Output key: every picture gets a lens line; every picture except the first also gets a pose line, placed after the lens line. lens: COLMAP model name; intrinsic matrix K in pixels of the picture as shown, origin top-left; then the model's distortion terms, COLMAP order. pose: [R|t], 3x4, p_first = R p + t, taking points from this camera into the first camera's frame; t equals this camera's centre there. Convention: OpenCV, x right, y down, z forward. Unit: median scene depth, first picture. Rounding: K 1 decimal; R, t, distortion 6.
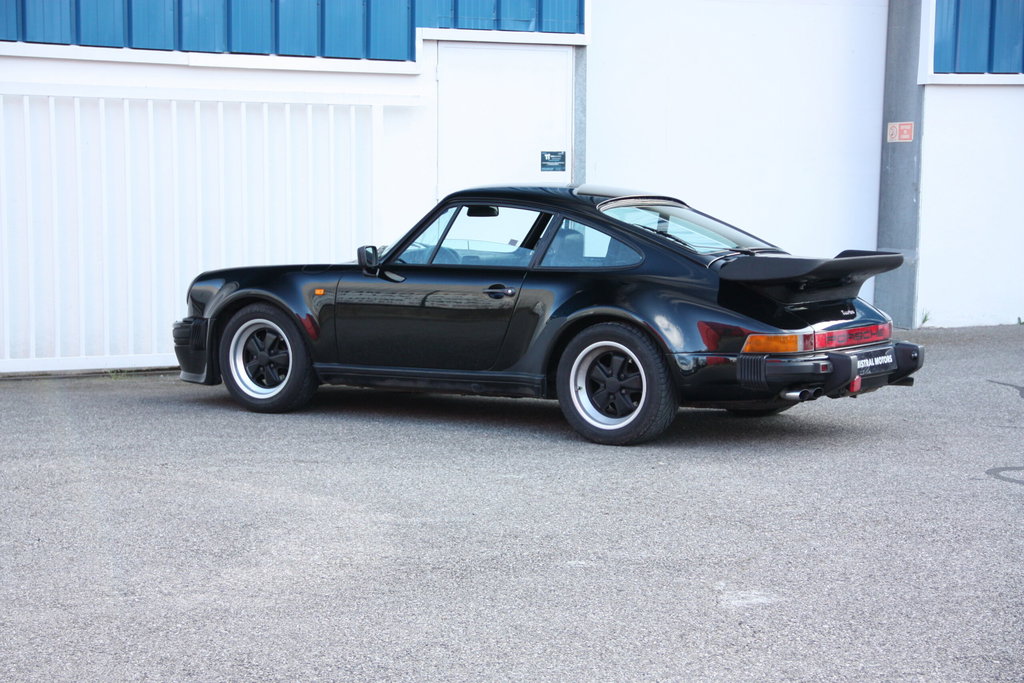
lens RADIAL K [[2212.7, 0, 514.8], [0, 2212.7, 337.9], [0, 0, 1]] dist [0.409375, 0.000000]
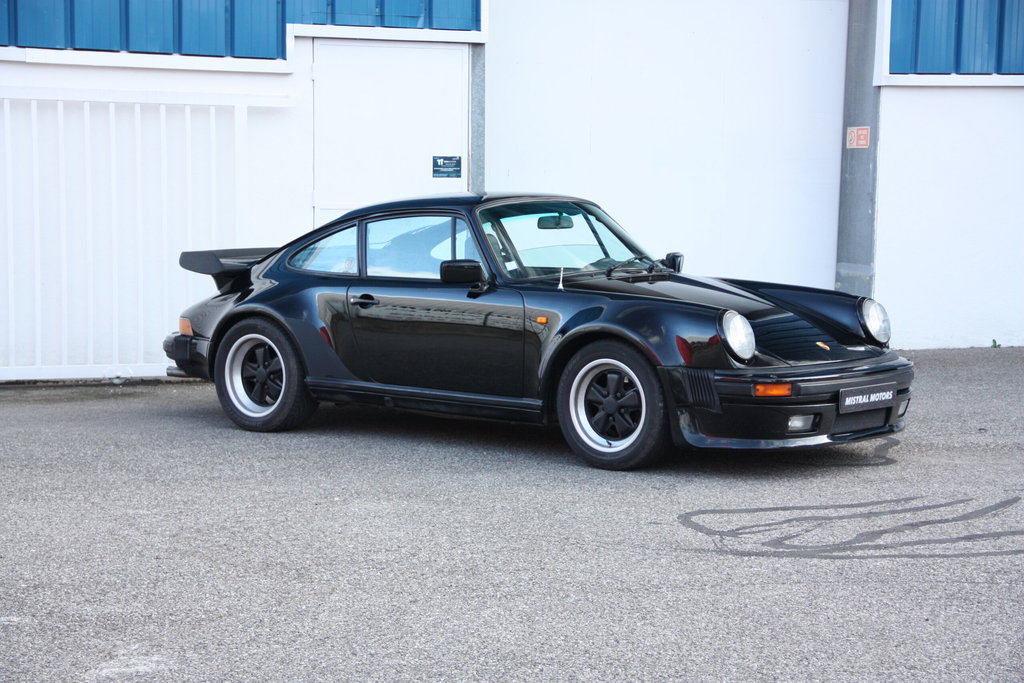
lens RADIAL K [[2212.7, 0, 507.8], [0, 2212.7, 344.0], [0, 0, 1]] dist [0.409375, 0.000000]
pose [[0.991541, 0.013559, -0.129086, 0.165362], [-0.013738, 0.999906, -0.000492, -0.004641], [0.129067, 0.002261, 0.991633, 0.073355]]
